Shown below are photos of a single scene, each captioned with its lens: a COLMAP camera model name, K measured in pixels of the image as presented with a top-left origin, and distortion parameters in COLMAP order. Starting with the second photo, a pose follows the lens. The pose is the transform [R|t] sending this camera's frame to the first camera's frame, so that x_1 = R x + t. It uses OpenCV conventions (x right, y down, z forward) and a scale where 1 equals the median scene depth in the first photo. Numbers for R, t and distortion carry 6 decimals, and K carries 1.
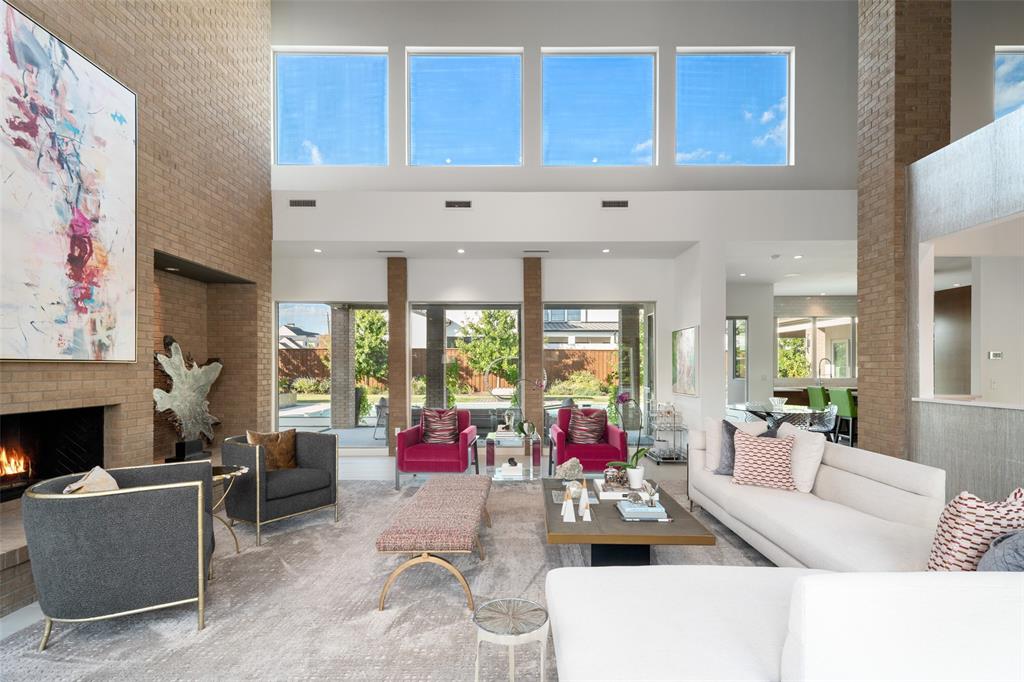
lens RADIAL K [[499.1, 0, 526.3], [0, 499.1, 365.8], [0, 0, 1]] dist [0.016940, -0.003814]
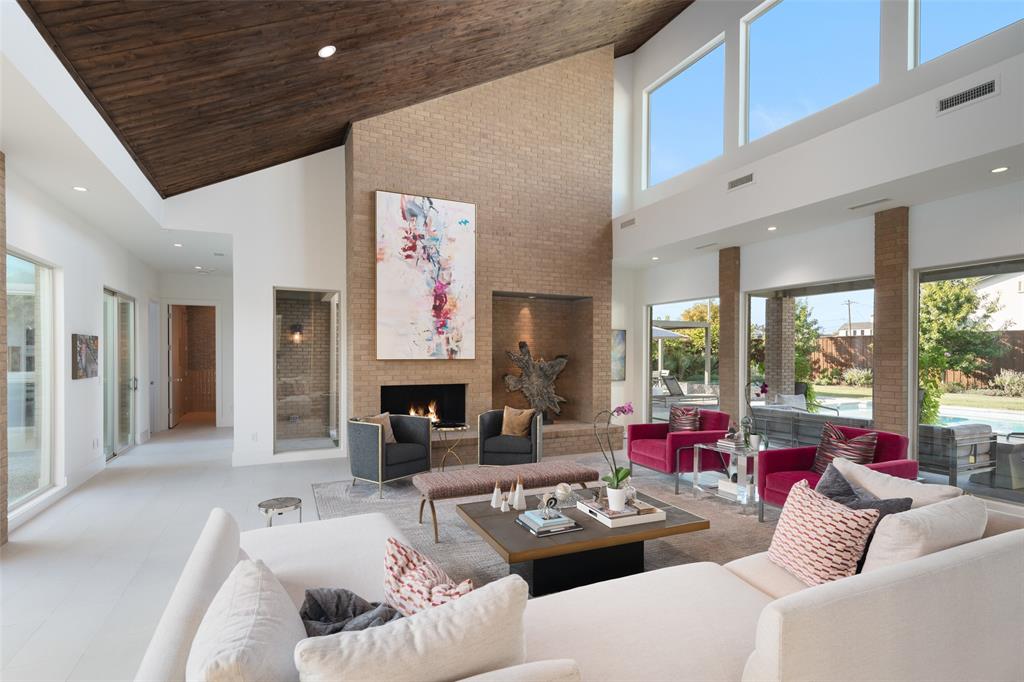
lens RADIAL K [[499.1, 0, 510.2], [0, 499.1, 359.1], [0, 0, 1]] dist [0.016940, -0.003814]
pose [[0.406778, 0.009855, -0.913474, 0.937255], [0.001897, 0.999931, 0.011632, -0.033169], [0.913525, -0.006465, 0.406731, 0.470002]]
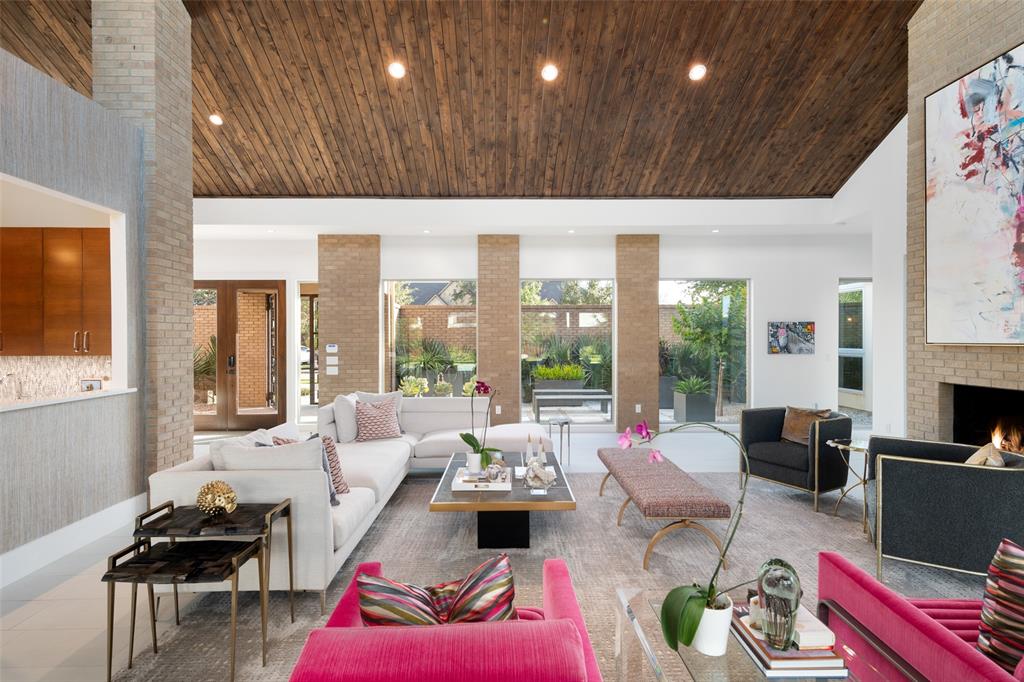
lens RADIAL K [[499.1, 0, 511.3], [0, 499.1, 339.8], [0, 0, 1]] dist [0.016940, -0.003814]
pose [[-0.999932, 0.003636, -0.011112, 0.155410], [0.003649, 0.999993, -0.001156, -0.021891], [0.011107, -0.001197, -0.999938, 1.973068]]
